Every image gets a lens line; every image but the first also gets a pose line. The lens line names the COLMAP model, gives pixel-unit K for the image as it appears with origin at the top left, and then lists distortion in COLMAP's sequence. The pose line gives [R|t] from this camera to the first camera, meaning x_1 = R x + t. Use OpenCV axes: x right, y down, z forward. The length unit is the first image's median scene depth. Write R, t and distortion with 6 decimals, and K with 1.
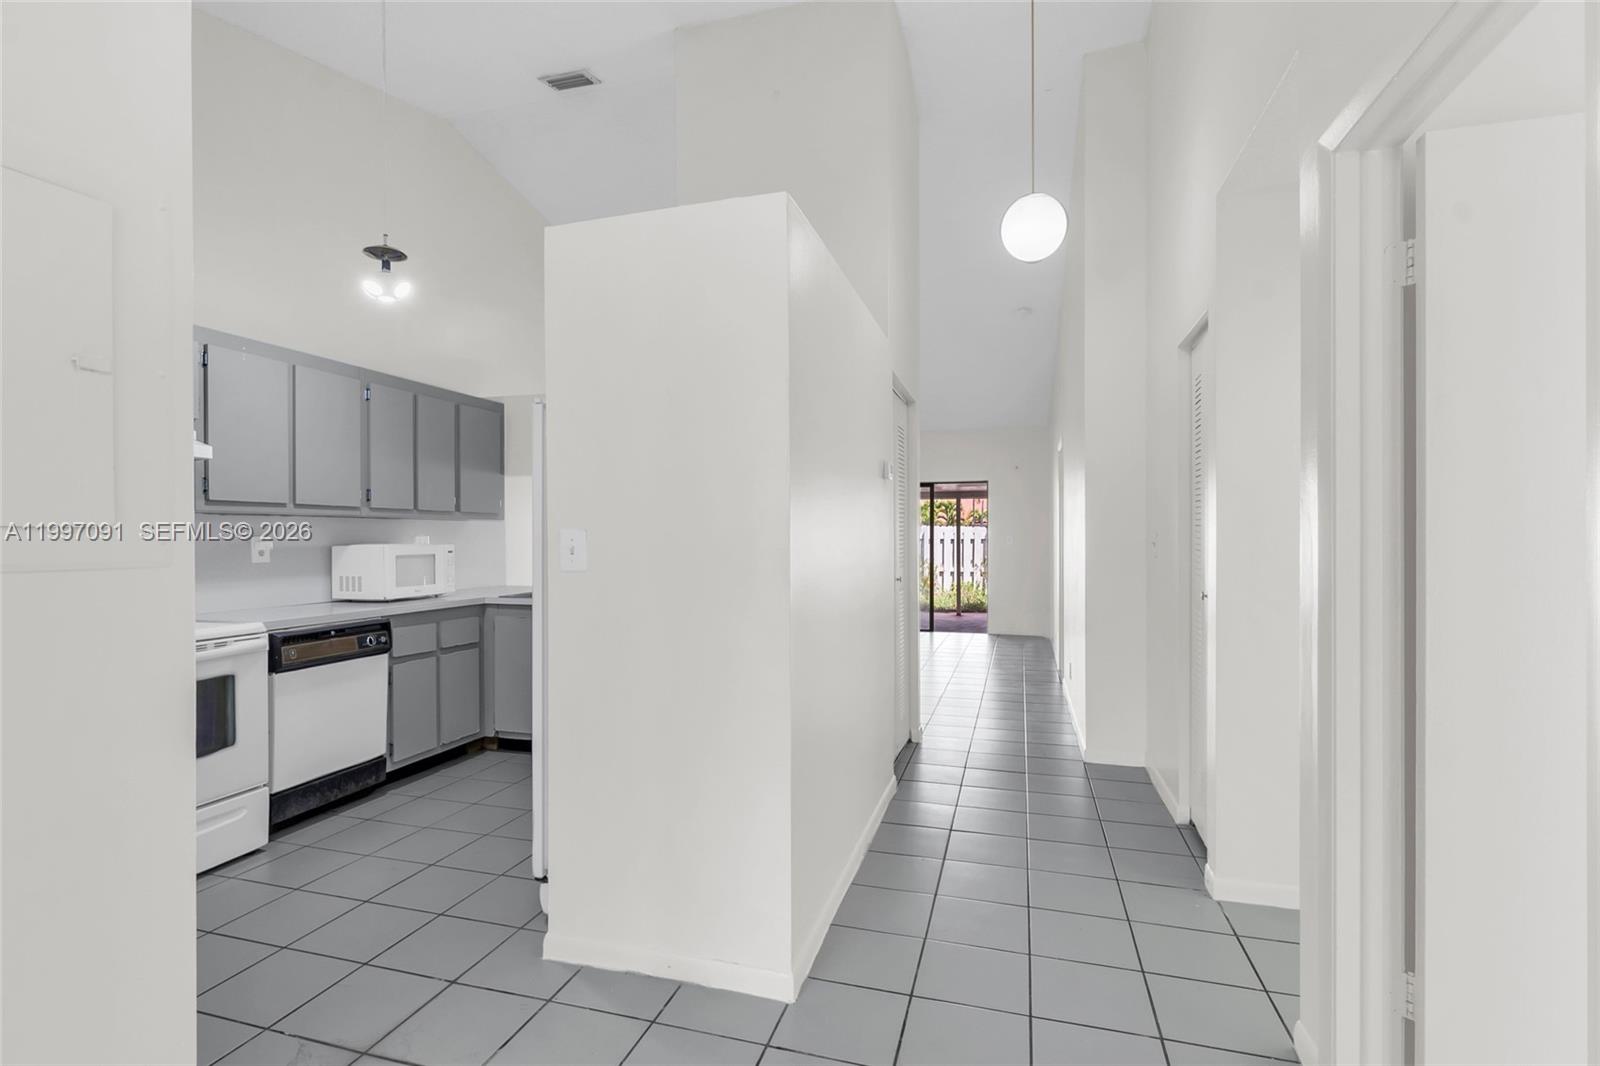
lens RADIAL K [[772.6, 0, 783.4], [0, 772.6, 538.6], [0, 0, 1]] dist [-0.001930, -0.001330]
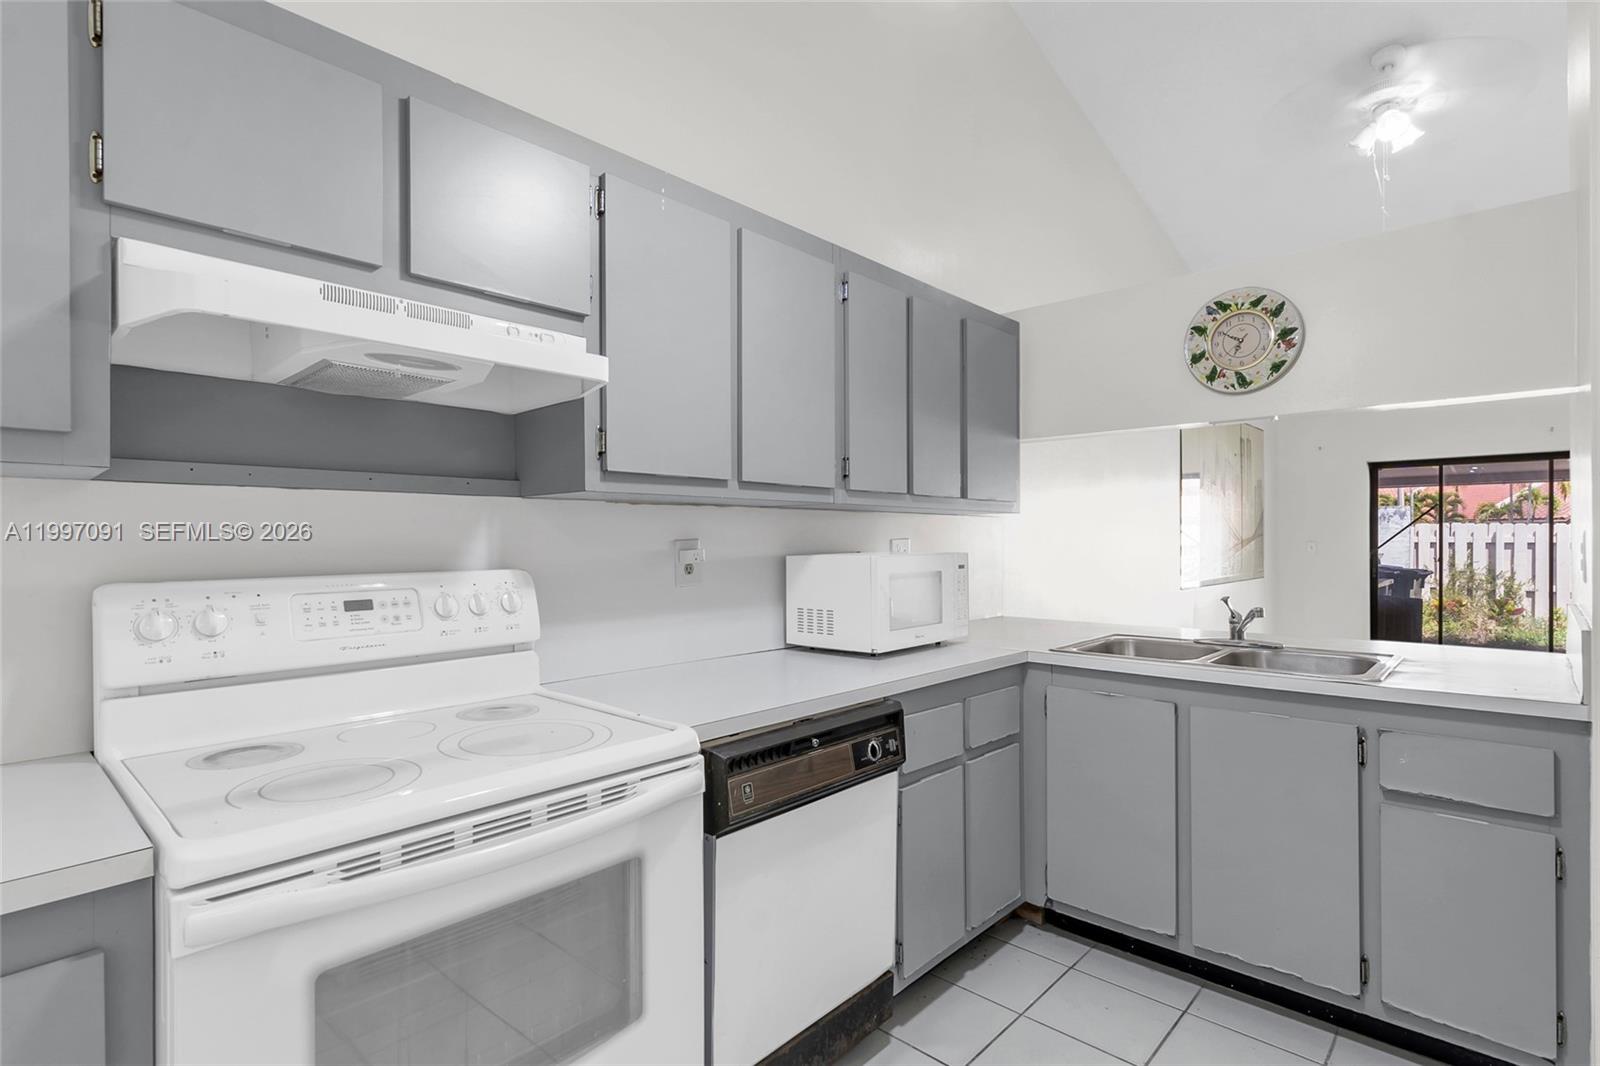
lens RADIAL K [[772.6, 0, 783.4], [0, 772.6, 538.6], [0, 0, 1]] dist [-0.001930, -0.001330]
pose [[0.894404, -0.000549, -0.447260, -0.320662], [-0.000970, 0.999995, -0.003167, -0.002170], [0.447259, 0.003267, 0.894398, 0.465064]]
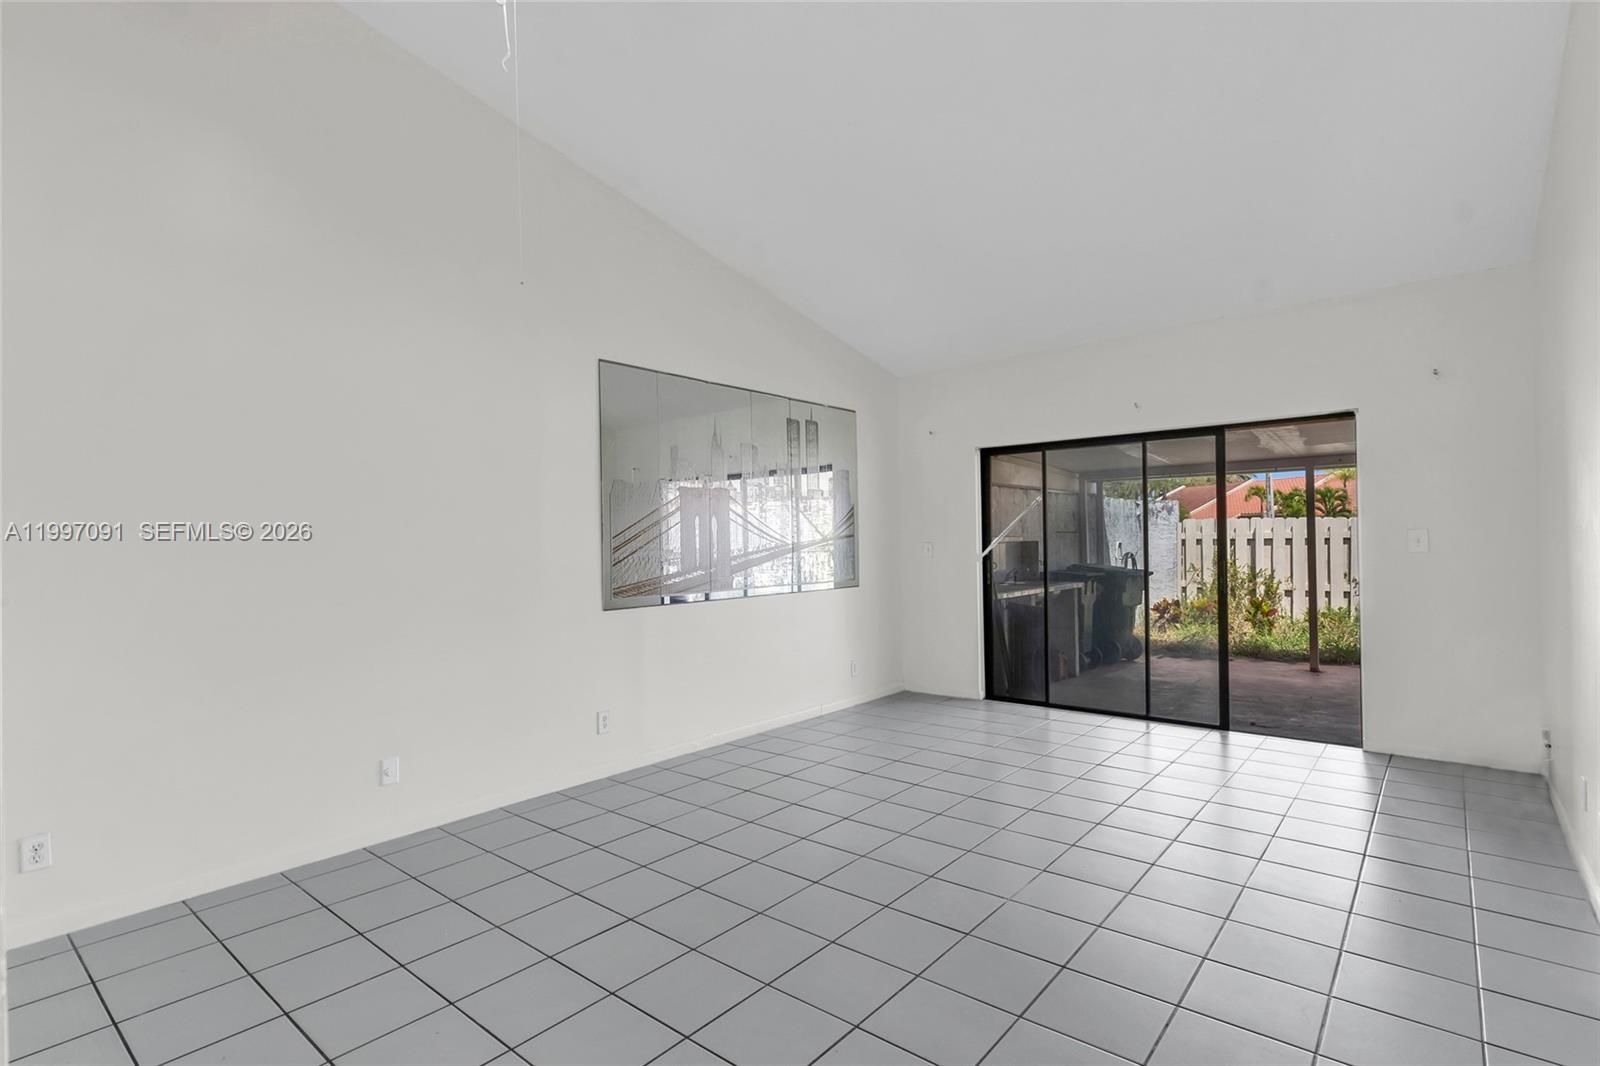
lens RADIAL K [[772.6, 0, 783.4], [0, 772.6, 538.6], [0, 0, 1]] dist [-0.001930, -0.001330]
pose [[0.917648, -0.014631, -0.397124, 0.326560], [0.013331, 0.999893, -0.006033, -0.004335], [0.397170, 0.000242, 0.917745, 1.102889]]
